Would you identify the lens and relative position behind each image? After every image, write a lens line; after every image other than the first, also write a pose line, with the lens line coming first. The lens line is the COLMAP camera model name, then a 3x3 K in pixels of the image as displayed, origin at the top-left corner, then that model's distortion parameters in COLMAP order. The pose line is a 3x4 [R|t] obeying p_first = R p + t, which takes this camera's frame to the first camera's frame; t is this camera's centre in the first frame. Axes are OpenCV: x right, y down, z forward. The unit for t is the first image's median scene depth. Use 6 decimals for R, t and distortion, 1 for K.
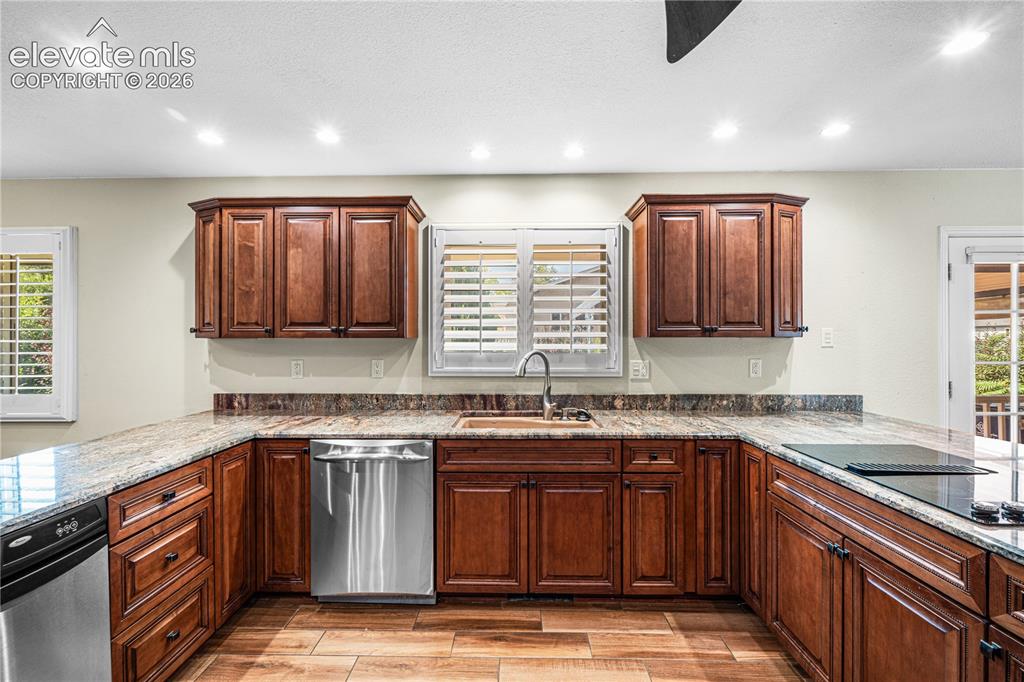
lens RADIAL K [[405.8, 0, 505.8], [0, 405.8, 342.4], [0, 0, 1]] dist [0.000788, -0.000096]
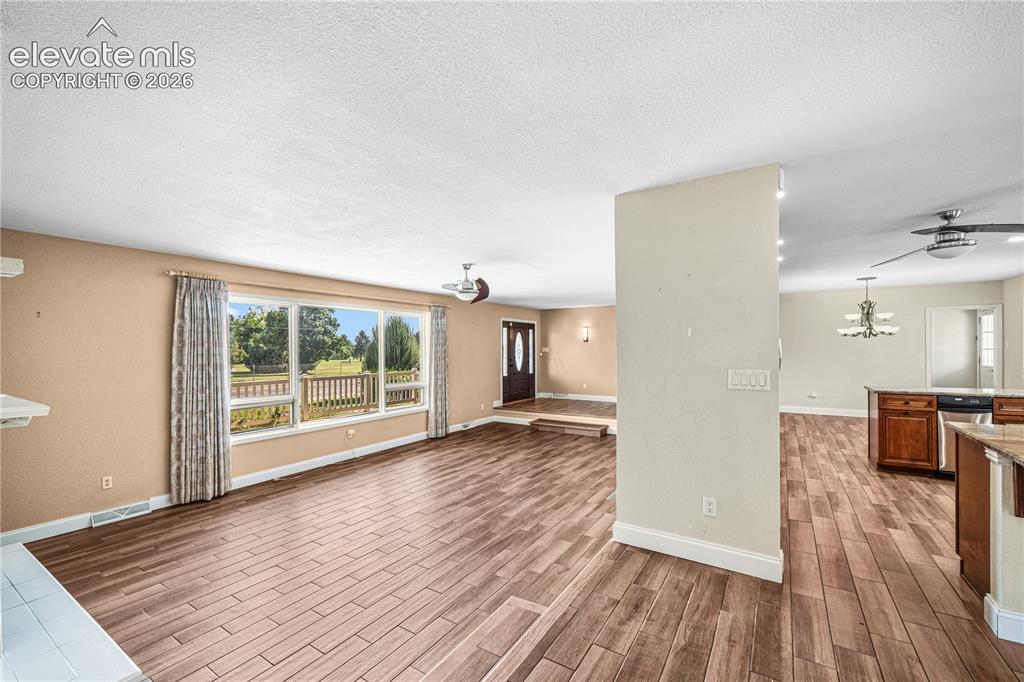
lens RADIAL K [[428.1, 0, 501.5], [0, 428.1, 350.3], [0, 0, 1]] dist [-0.000094, -0.000099]
pose [[-0.530171, 0.008109, -0.847852, 1.986249], [0.008142, 0.999957, 0.004472, -0.013943], [0.847852, -0.004532, -0.530214, -0.232134]]
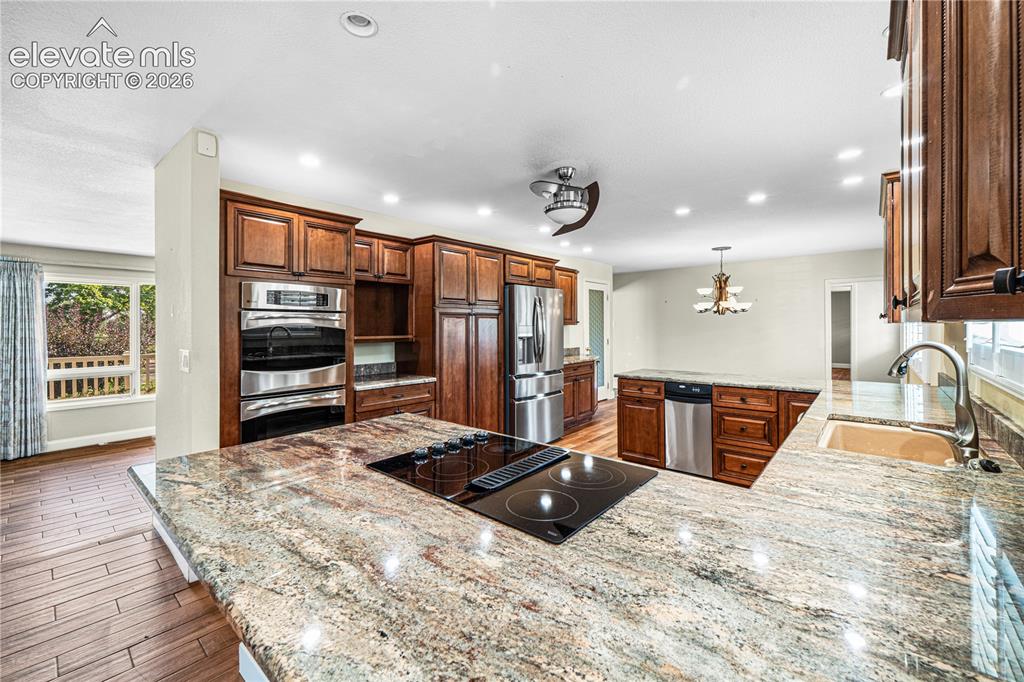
lens RADIAL K [[417.0, 0, 506.3], [0, 417.0, 327.0], [0, 0, 1]] dist [0.002630, 0.000094]
pose [[-0.644920, 0.006577, -0.764222, 1.020649], [0.003403, 0.999978, 0.005734, -0.010894], [0.764243, 0.001097, -0.644928, 0.909796]]
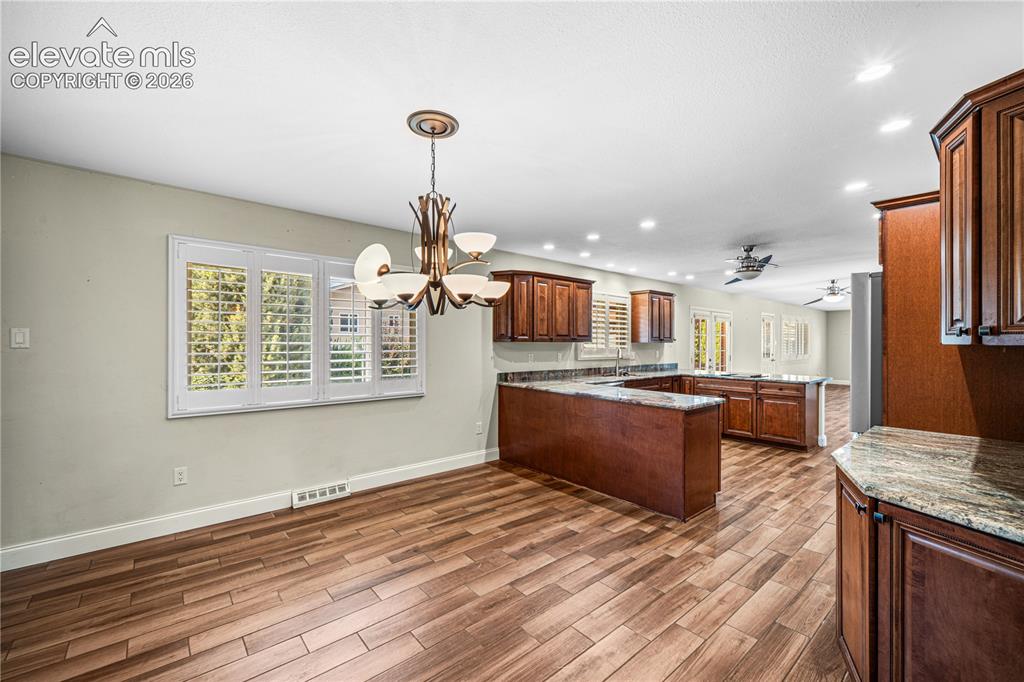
lens RADIAL K [[421.6, 0, 505.9], [0, 421.6, 341.8], [0, 0, 1]] dist [0.001504, 0.000039]
pose [[0.748371, 0.005241, 0.663260, -2.096517], [-0.004936, 0.999985, -0.002333, -0.006445], [-0.663262, -0.001528, 0.748386, -0.432648]]
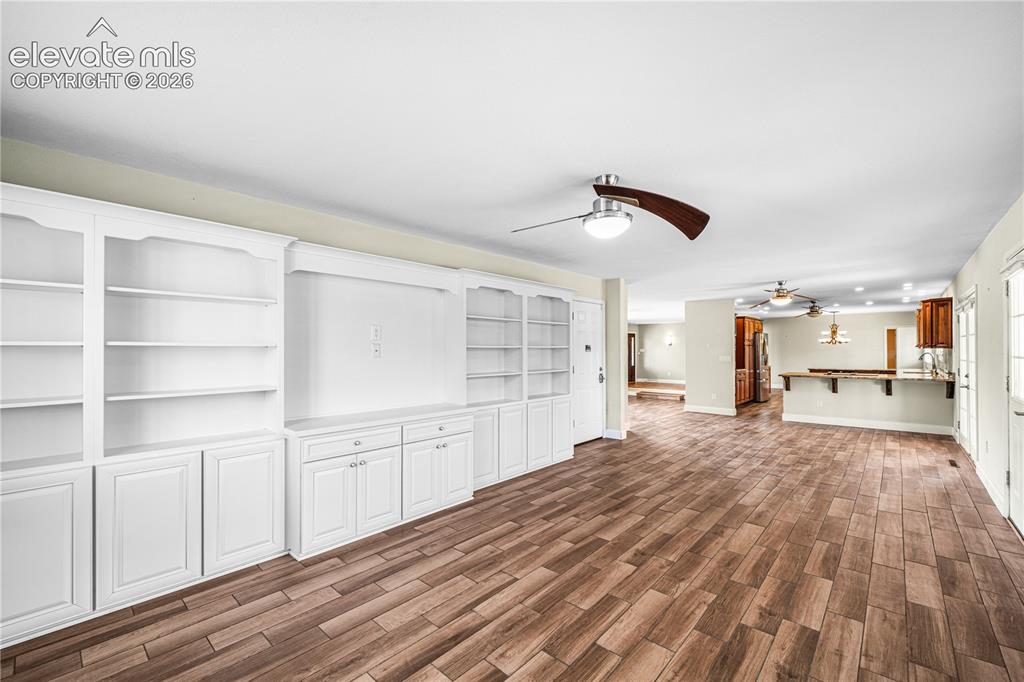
lens RADIAL K [[428.1, 0, 501.5], [0, 428.1, 350.3], [0, 0, 1]] dist [-0.000094, -0.000099]
pose [[-0.664013, 0.004403, -0.747708, 4.763975], [0.004527, 0.999988, 0.001868, -0.020619], [0.747707, -0.002145, -0.664025, 0.721543]]
